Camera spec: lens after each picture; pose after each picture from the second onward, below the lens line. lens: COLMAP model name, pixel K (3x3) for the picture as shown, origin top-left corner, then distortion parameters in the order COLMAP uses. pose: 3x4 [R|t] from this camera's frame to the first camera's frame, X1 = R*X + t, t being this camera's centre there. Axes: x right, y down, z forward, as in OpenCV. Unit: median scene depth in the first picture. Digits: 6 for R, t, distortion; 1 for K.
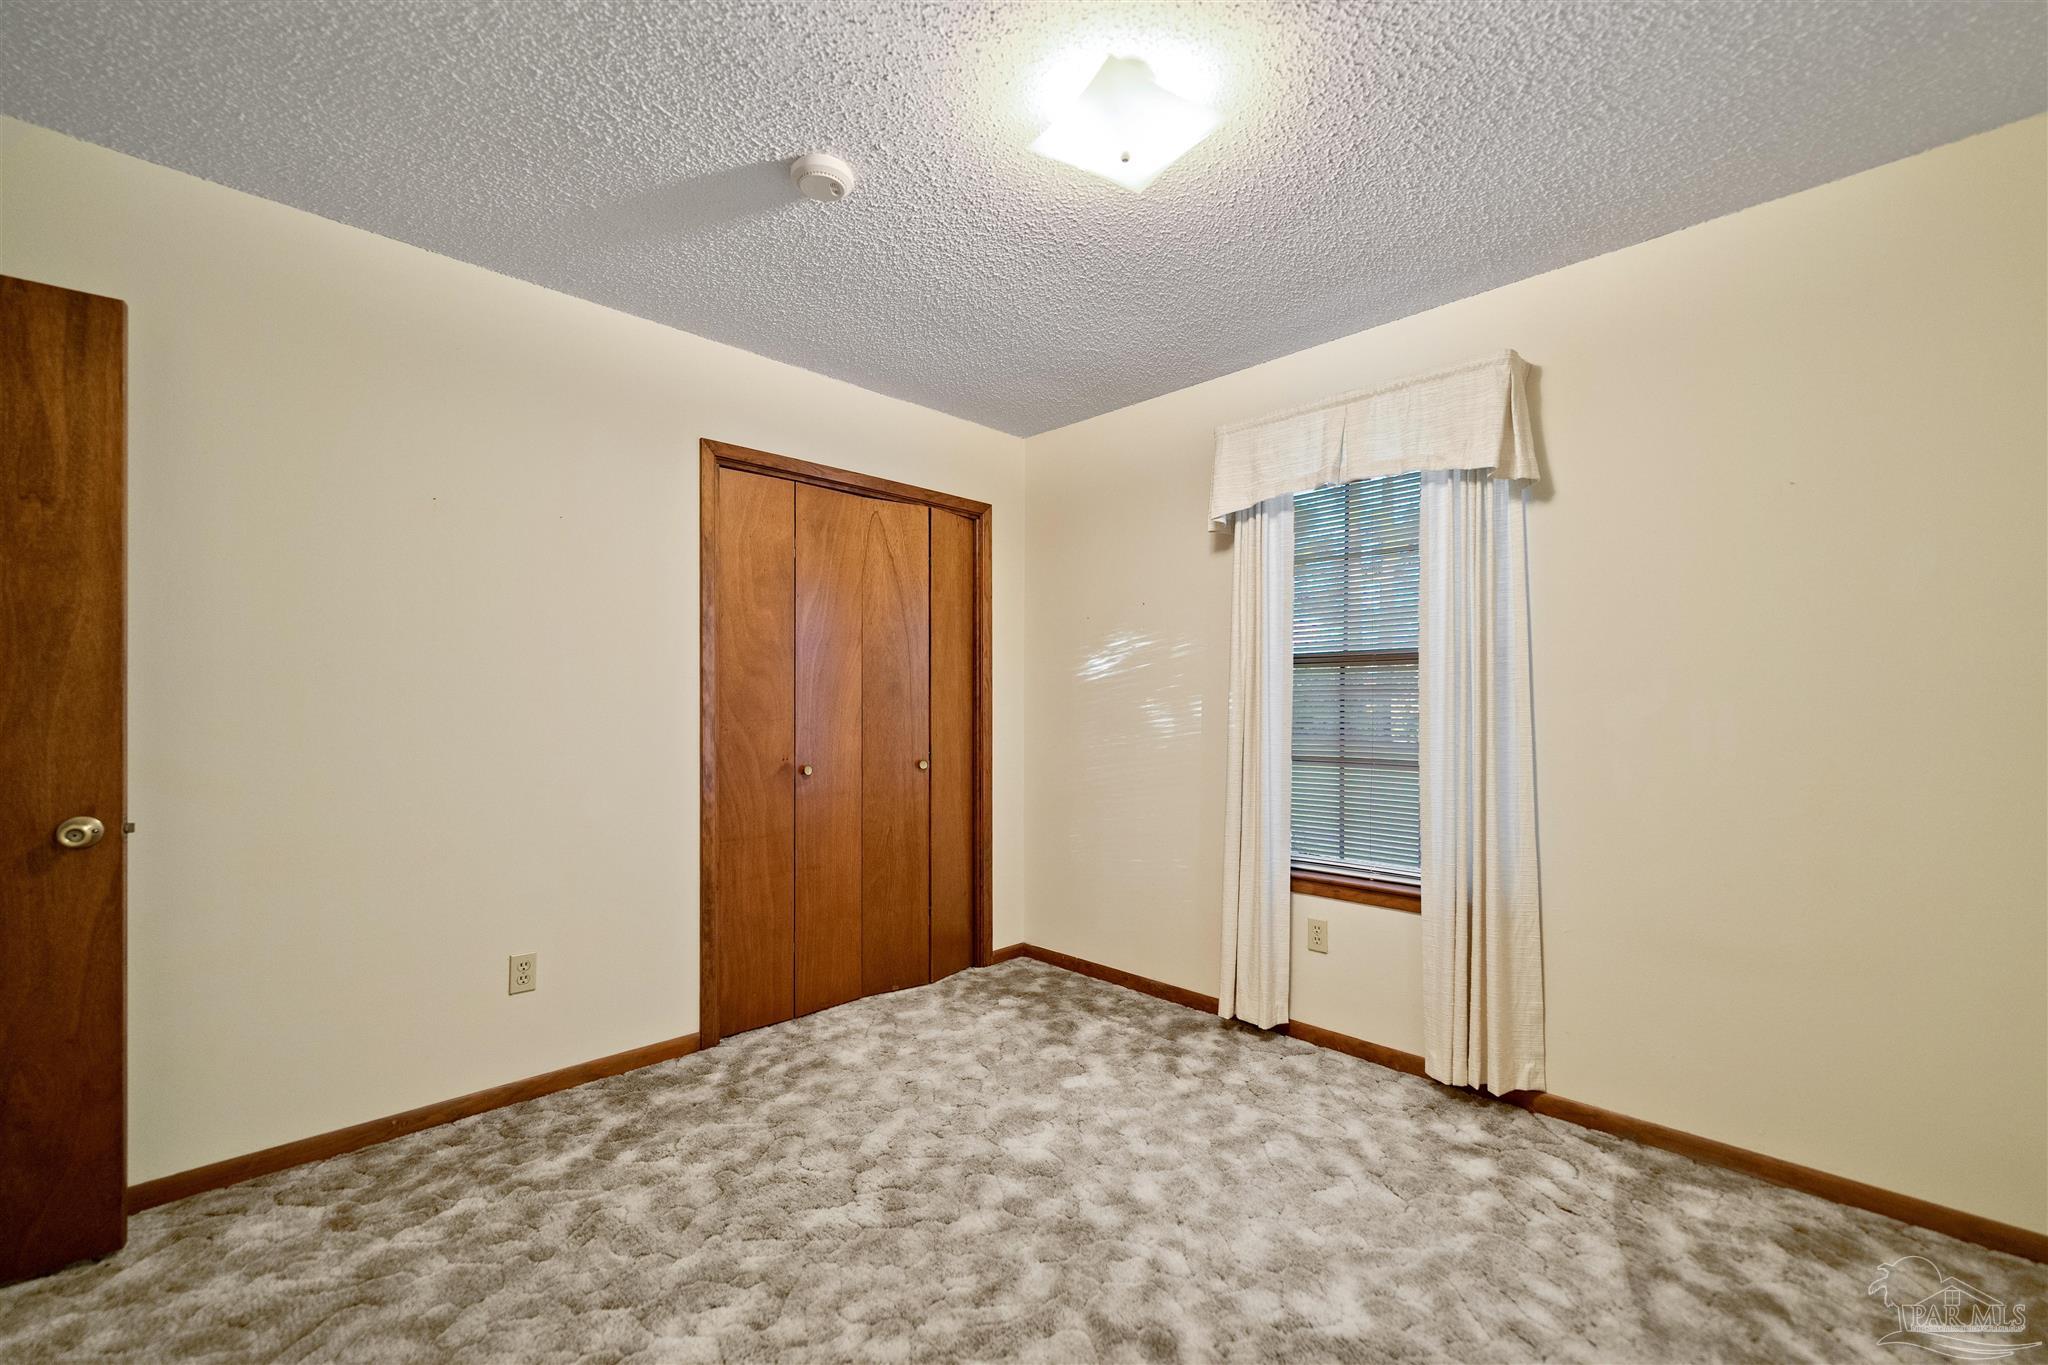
lens RADIAL K [[827.7, 0, 1024.4], [0, 827.7, 699.8], [0, 0, 1]] dist [0.001167, -0.000569]
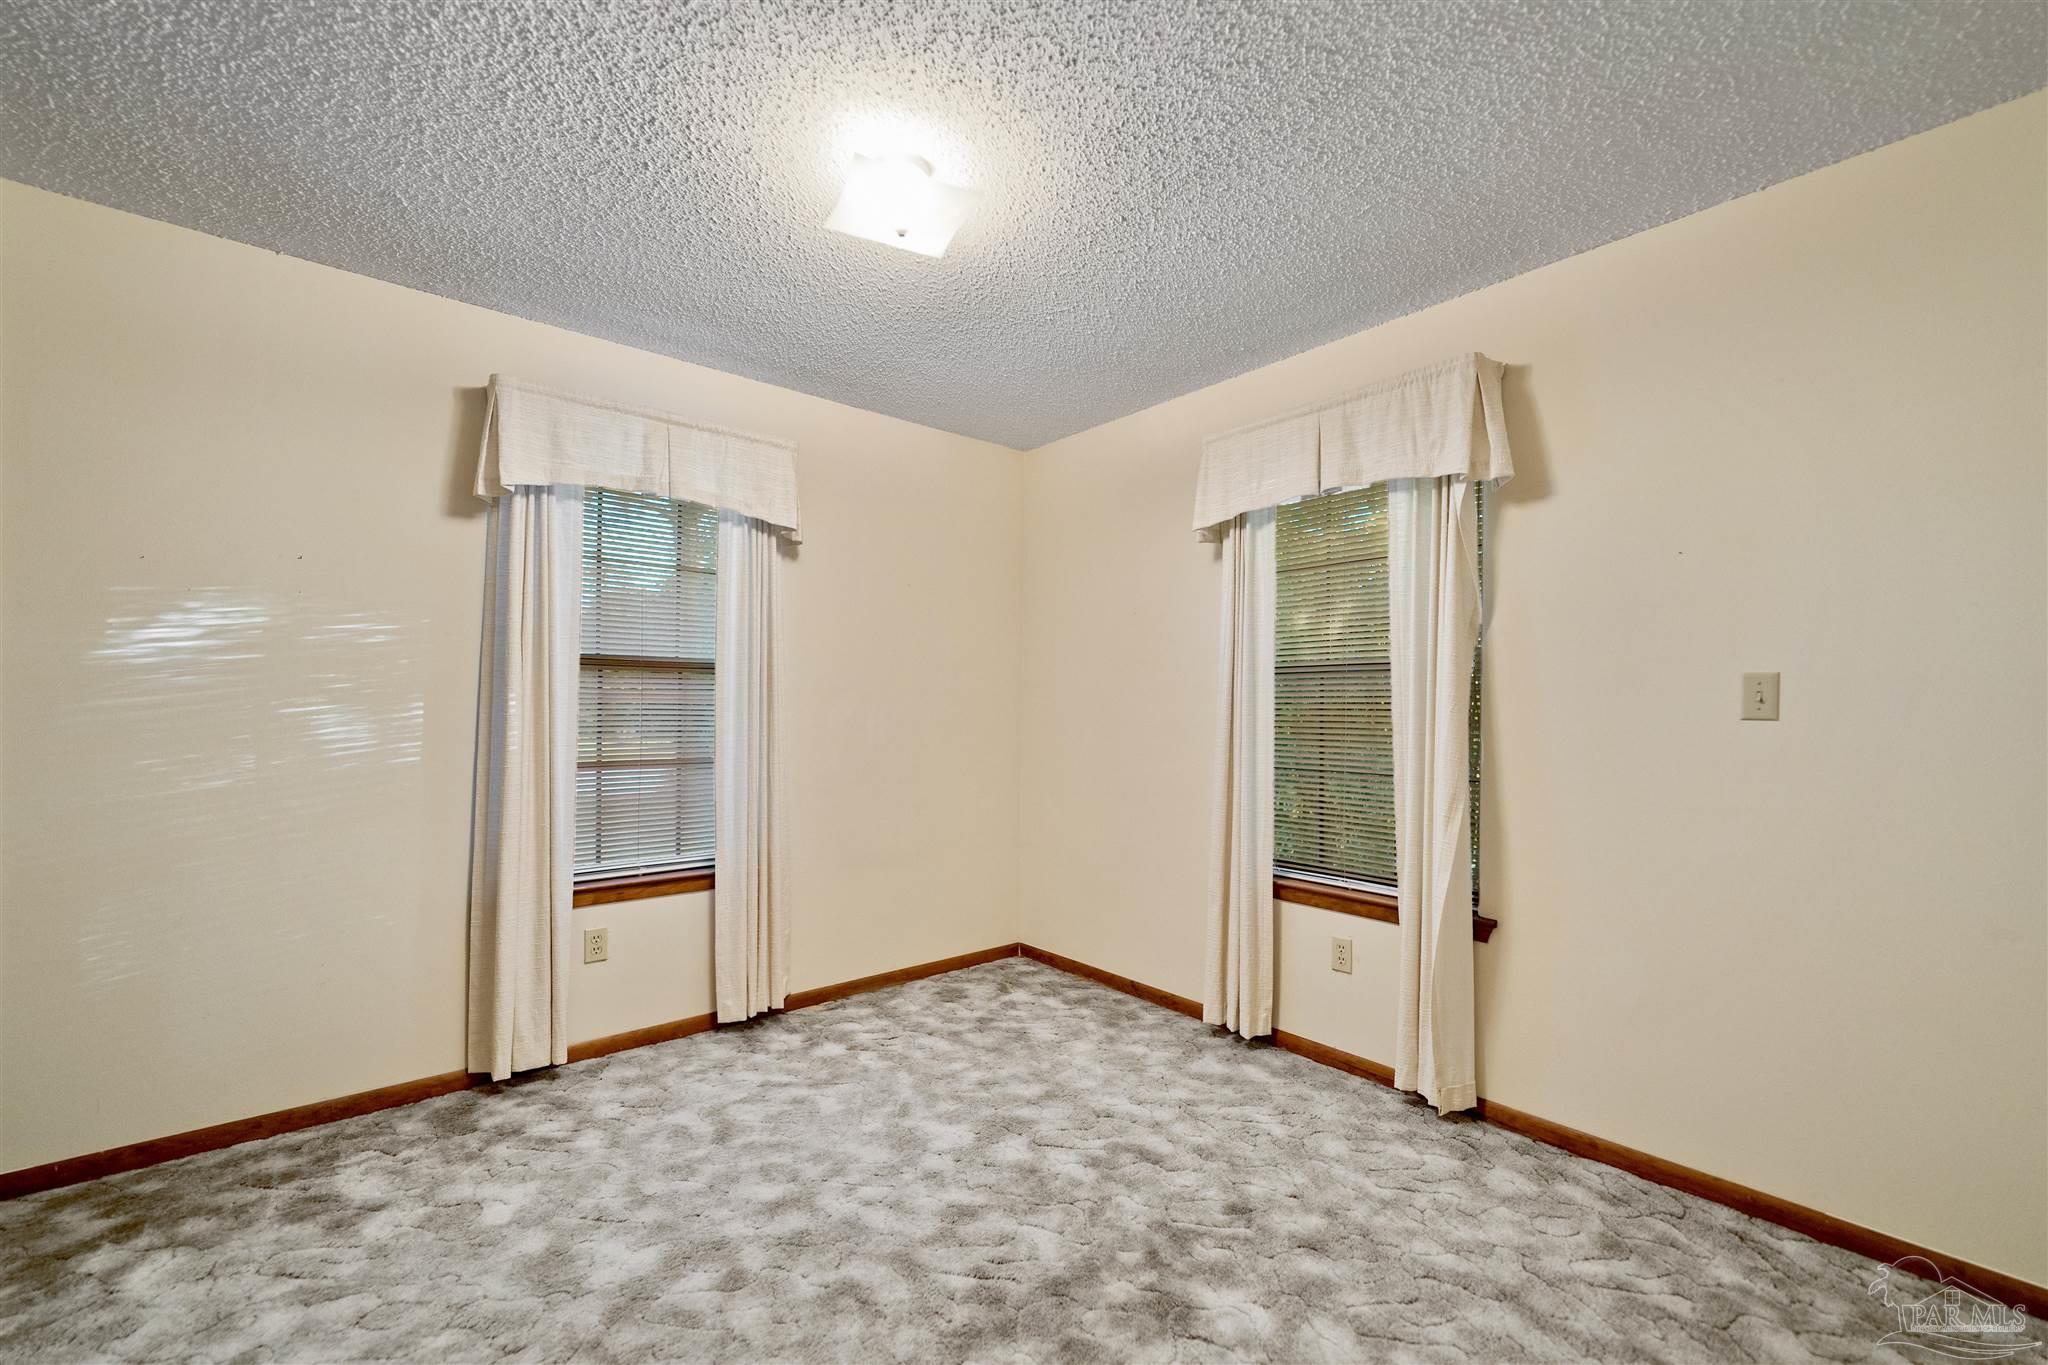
lens RADIAL K [[831.0, 0, 1019.2], [0, 831.0, 710.4], [0, 0, 1]] dist [0.000723, -0.000262]
pose [[0.091325, -0.000074, 0.995821, -0.697679], [-0.013735, 0.999905, 0.001334, 0.000098], [-0.995726, -0.013799, 0.091316, 0.508742]]
